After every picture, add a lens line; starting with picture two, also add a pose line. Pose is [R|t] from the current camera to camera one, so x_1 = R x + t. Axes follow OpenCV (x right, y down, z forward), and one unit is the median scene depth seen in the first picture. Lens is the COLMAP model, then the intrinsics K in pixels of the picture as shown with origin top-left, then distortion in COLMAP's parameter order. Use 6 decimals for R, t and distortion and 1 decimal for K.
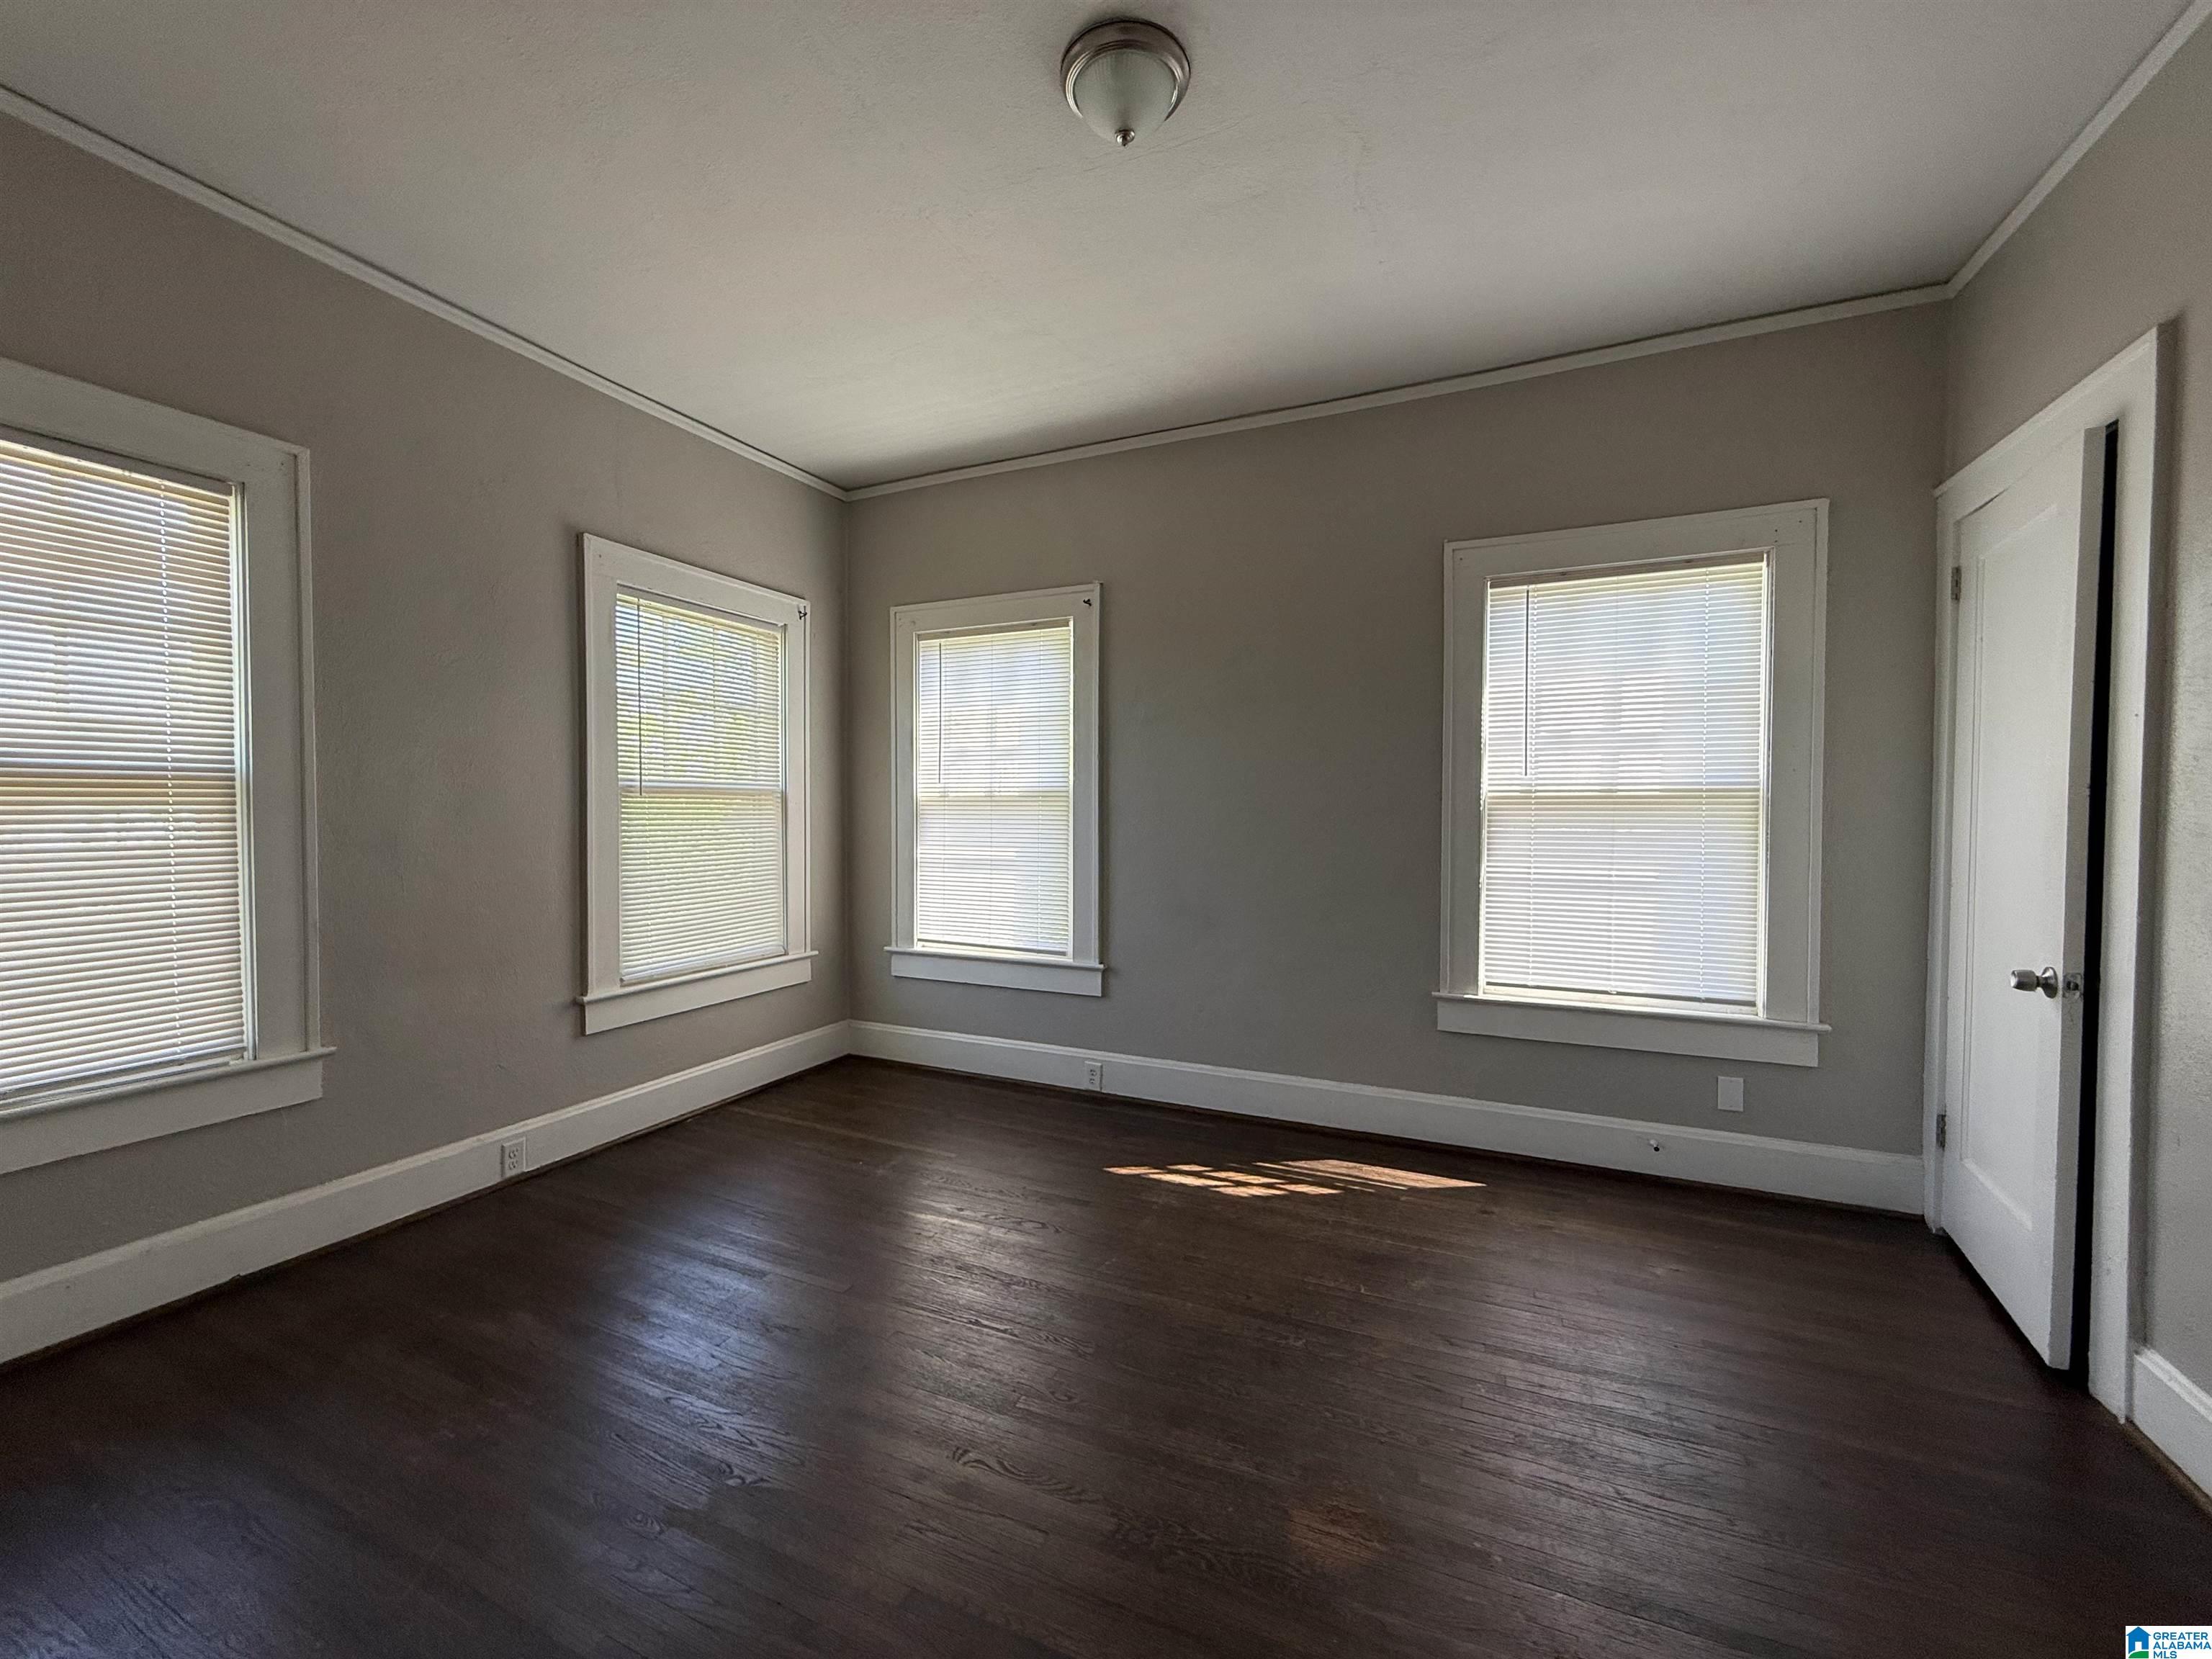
lens RADIAL K [[877.4, 0, 1100.7], [0, 877.4, 832.1], [0, 0, 1]] dist [0.000390, 0.000102]
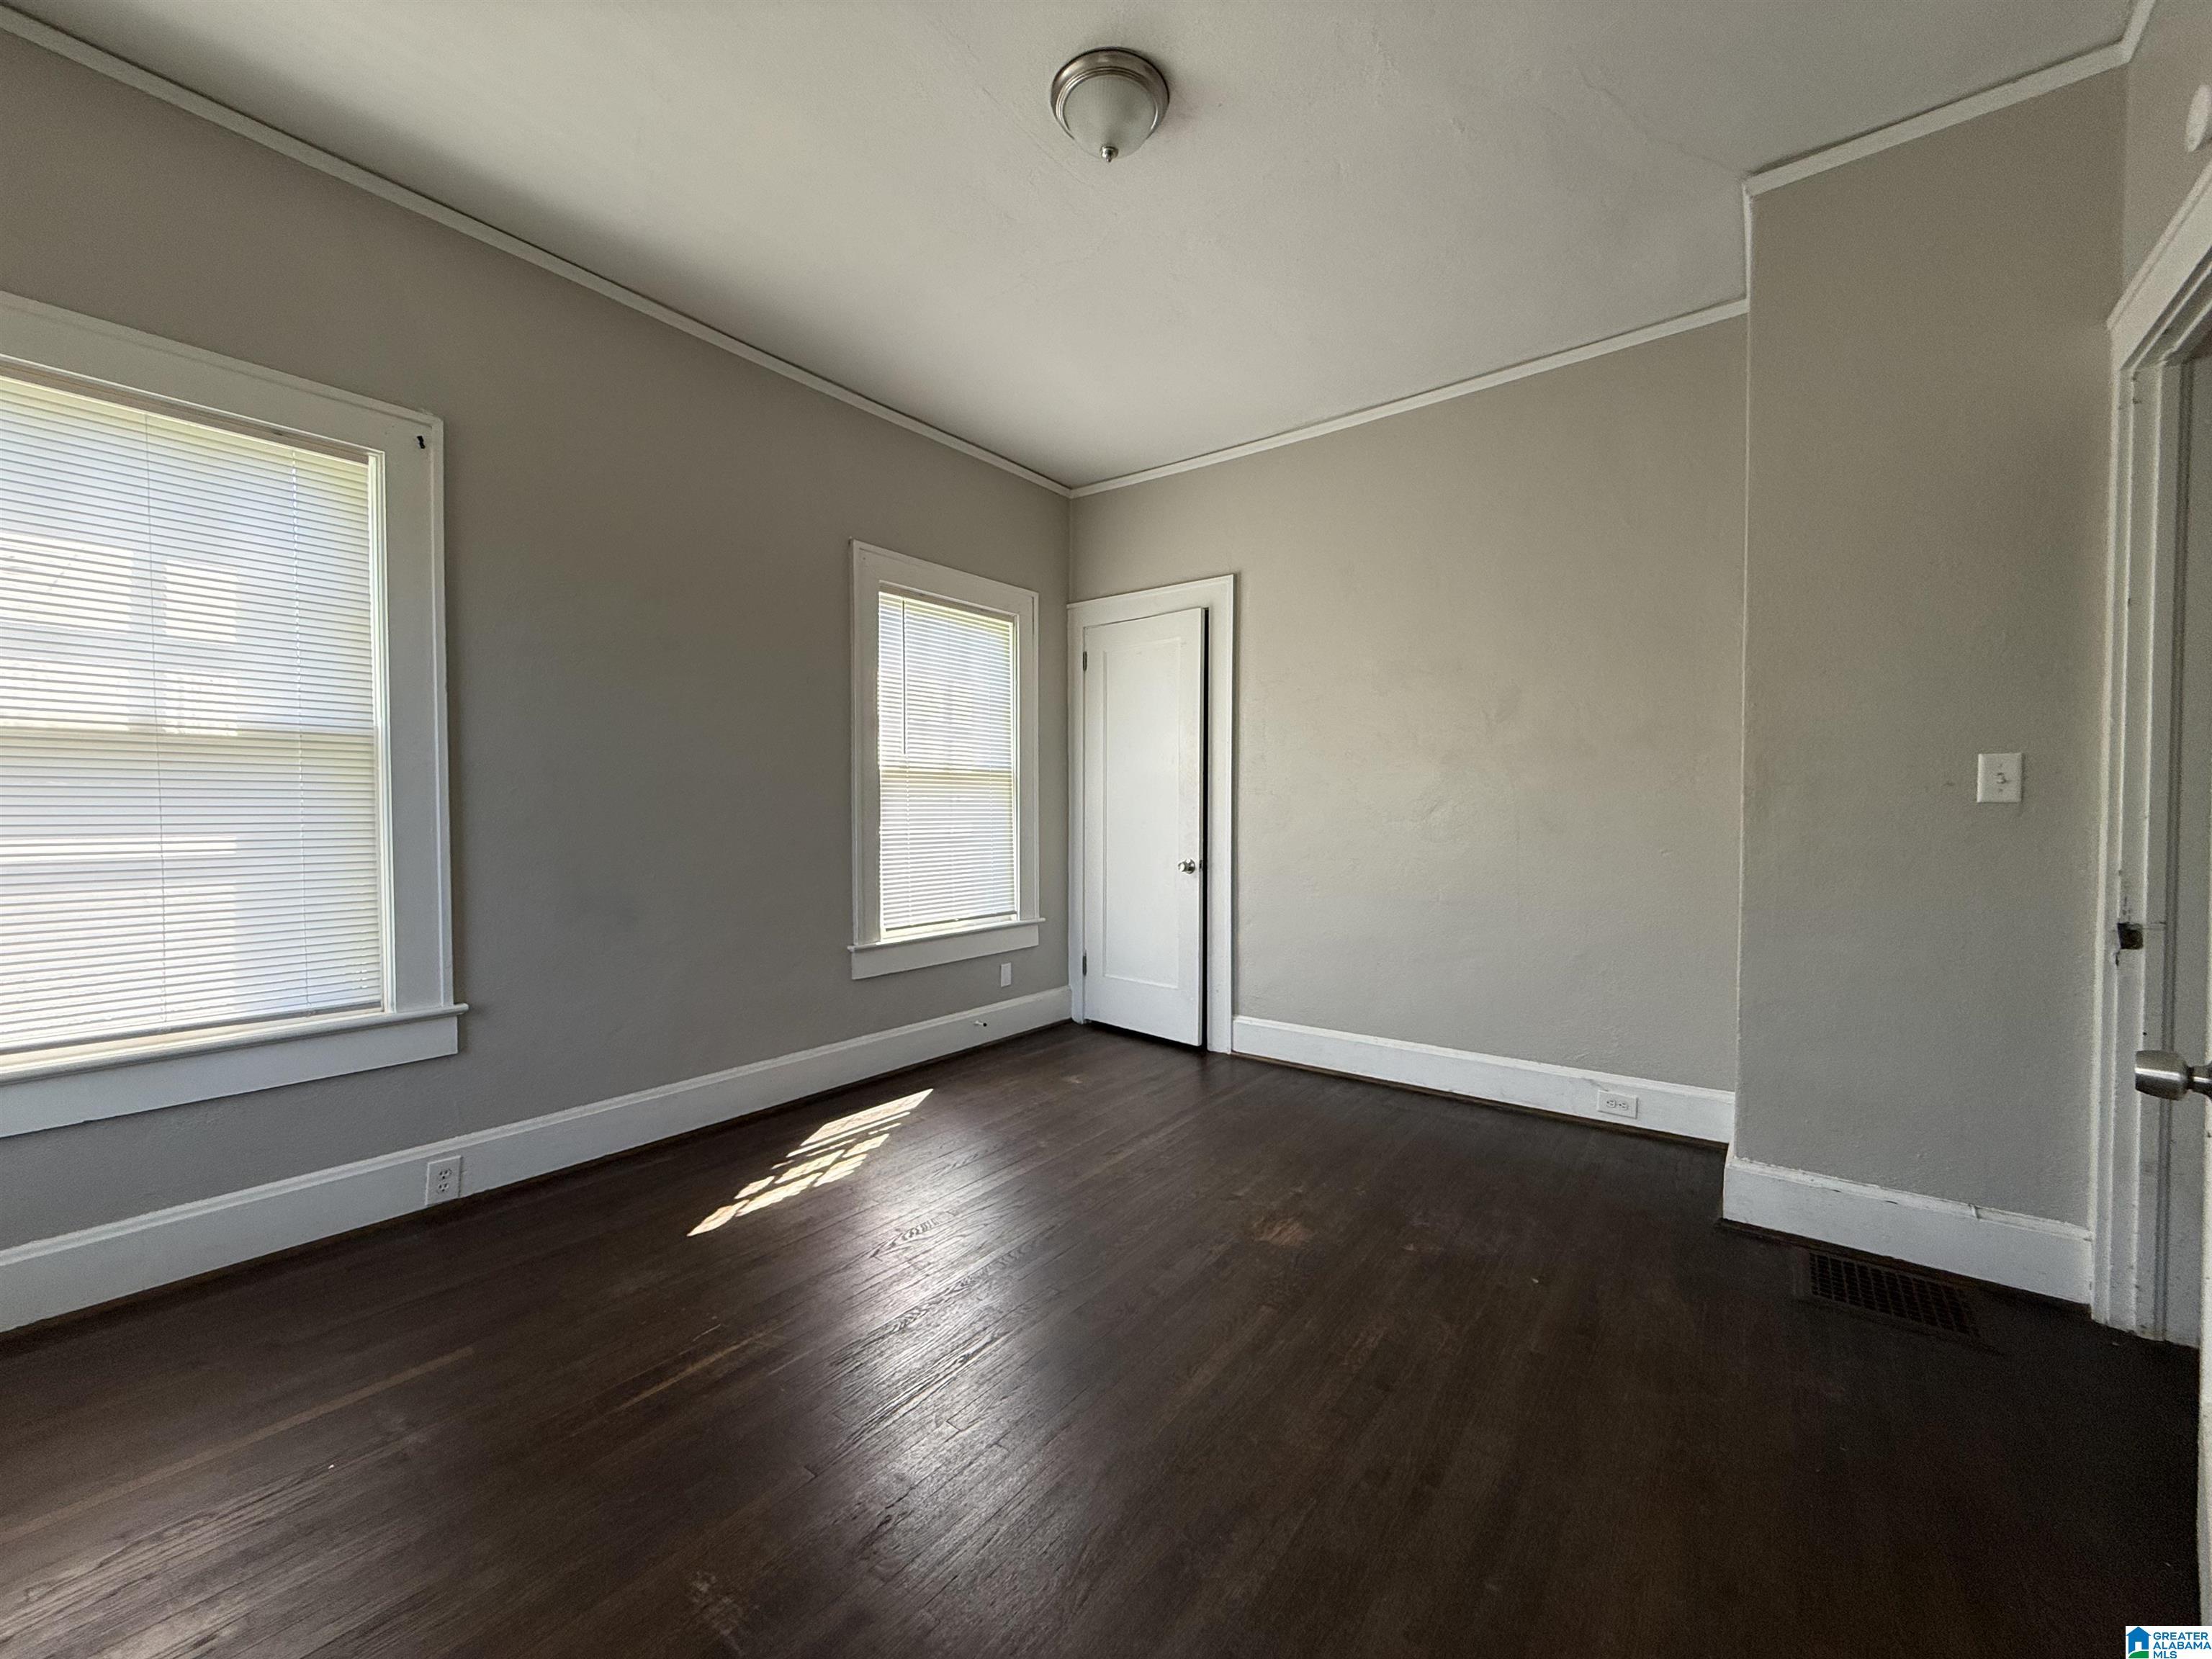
lens RADIAL K [[877.4, 0, 1100.7], [0, 877.4, 832.1], [0, 0, 1]] dist [0.000390, 0.000102]
pose [[0.226324, -0.029717, 0.973599, -0.660853], [0.022870, 0.999421, 0.025189, 0.020265], [-0.973784, 0.016565, 0.226873, 0.476072]]
